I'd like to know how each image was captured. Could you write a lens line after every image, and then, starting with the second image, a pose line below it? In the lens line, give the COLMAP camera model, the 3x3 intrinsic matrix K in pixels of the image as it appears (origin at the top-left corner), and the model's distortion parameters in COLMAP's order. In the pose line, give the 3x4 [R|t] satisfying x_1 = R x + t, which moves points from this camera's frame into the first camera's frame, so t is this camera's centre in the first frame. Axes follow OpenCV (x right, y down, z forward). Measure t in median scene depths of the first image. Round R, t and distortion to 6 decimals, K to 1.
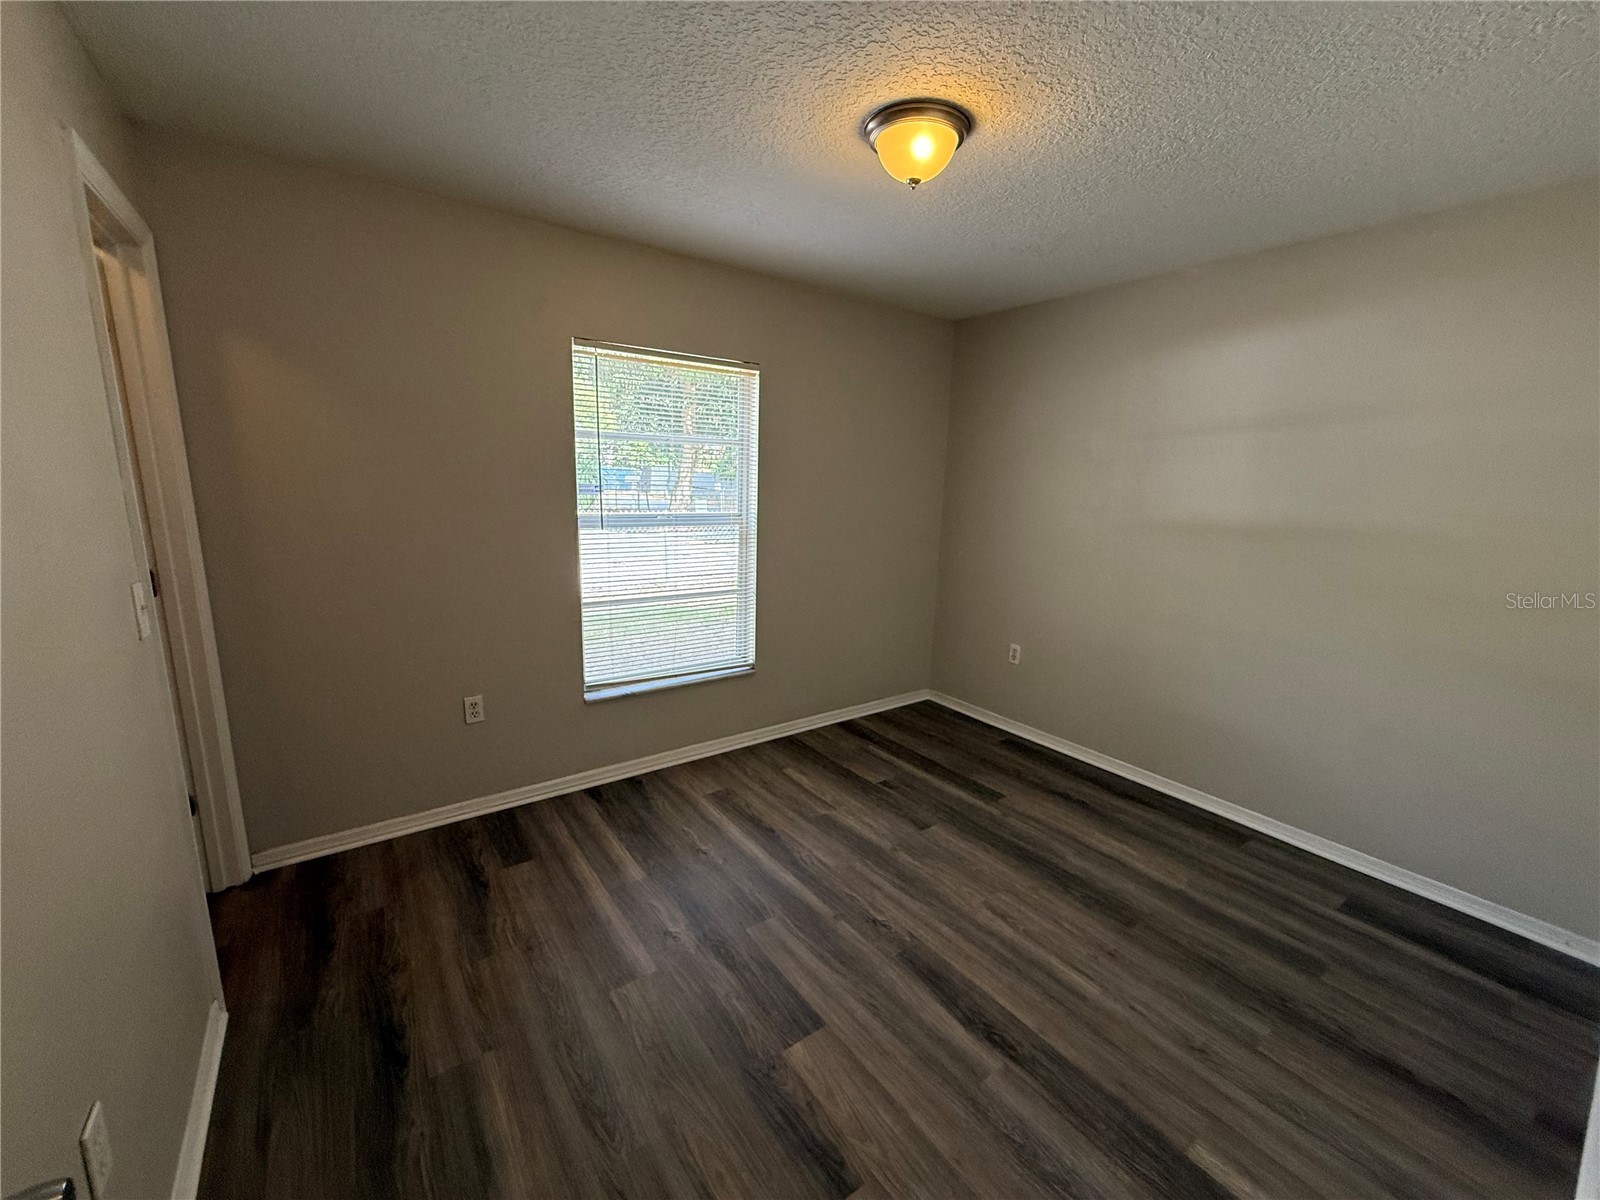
lens RADIAL K [[637.2, 0, 799.9], [0, 637.2, 598.0], [0, 0, 1]] dist [0.000095, 0.000207]
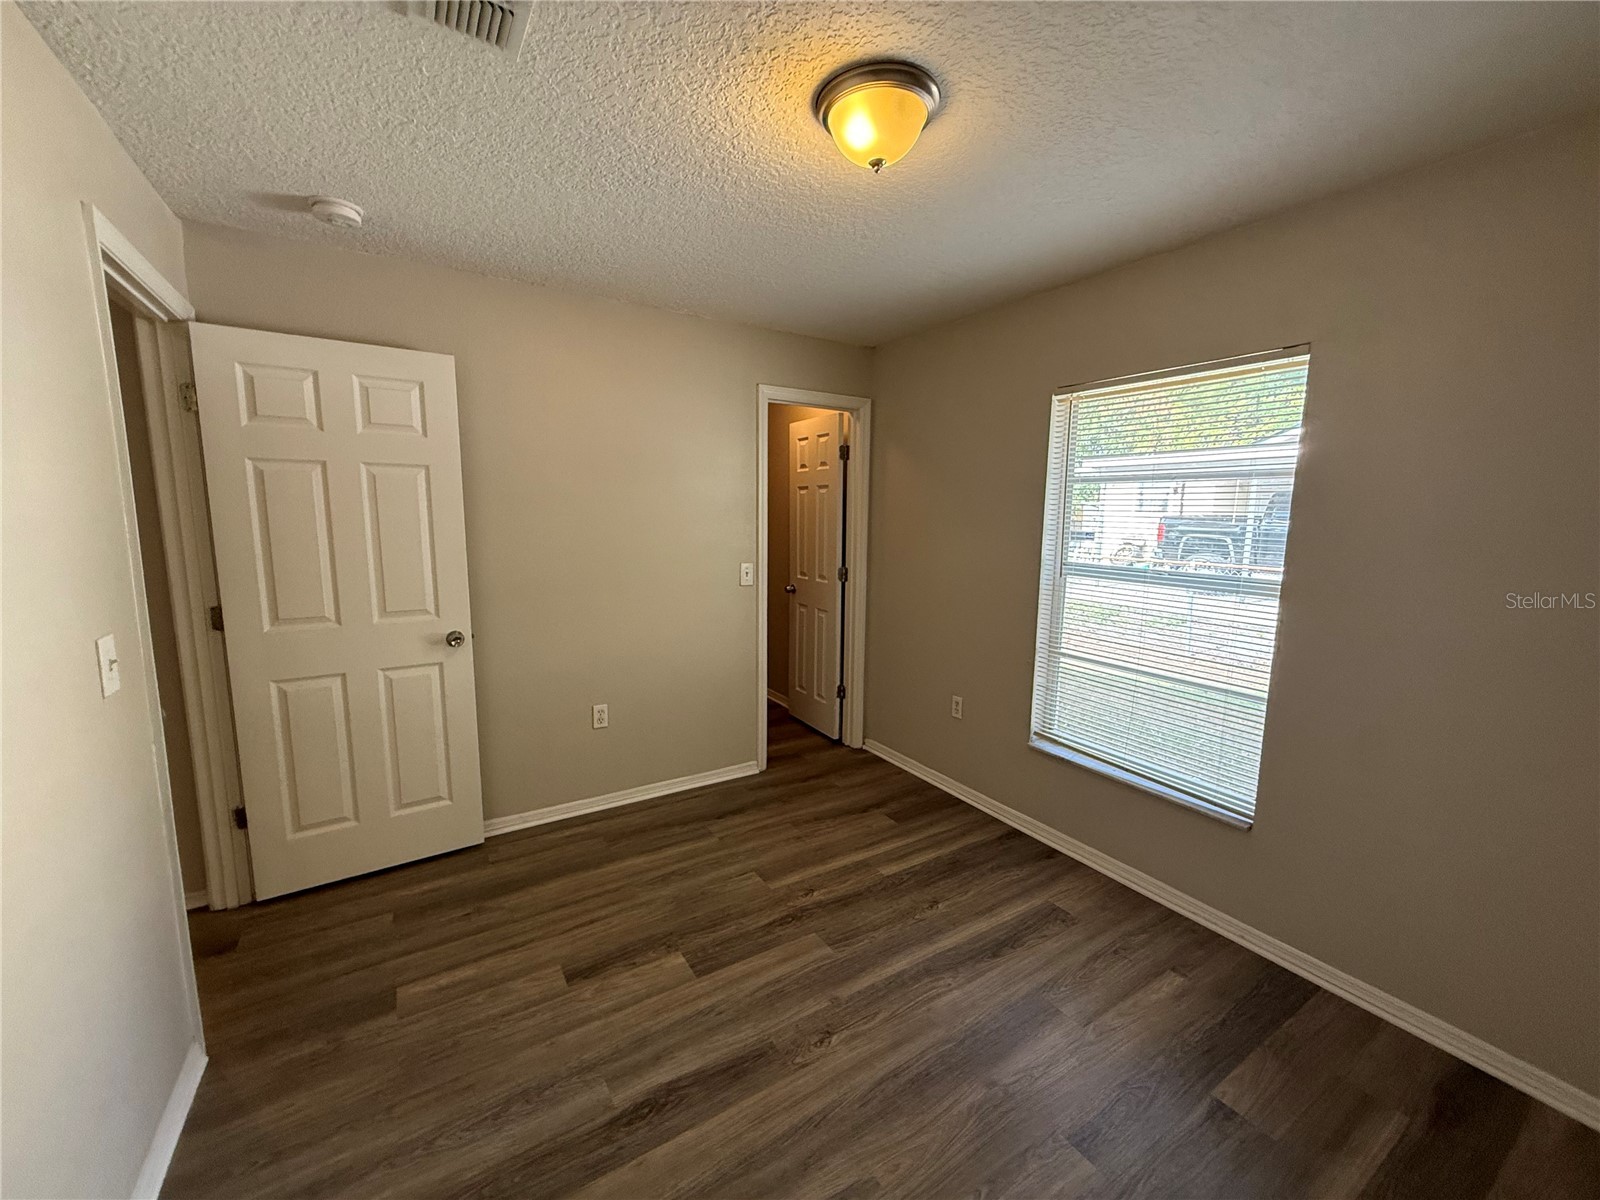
lens RADIAL K [[637.2, 0, 800.2], [0, 637.2, 598.5], [0, 0, 1]] dist [0.000095, 0.000207]
pose [[-0.062160, 0.109872, -0.992000, 0.961786], [-0.203896, 0.971563, 0.120385, -0.158840], [0.977017, 0.209748, -0.037989, 0.937995]]
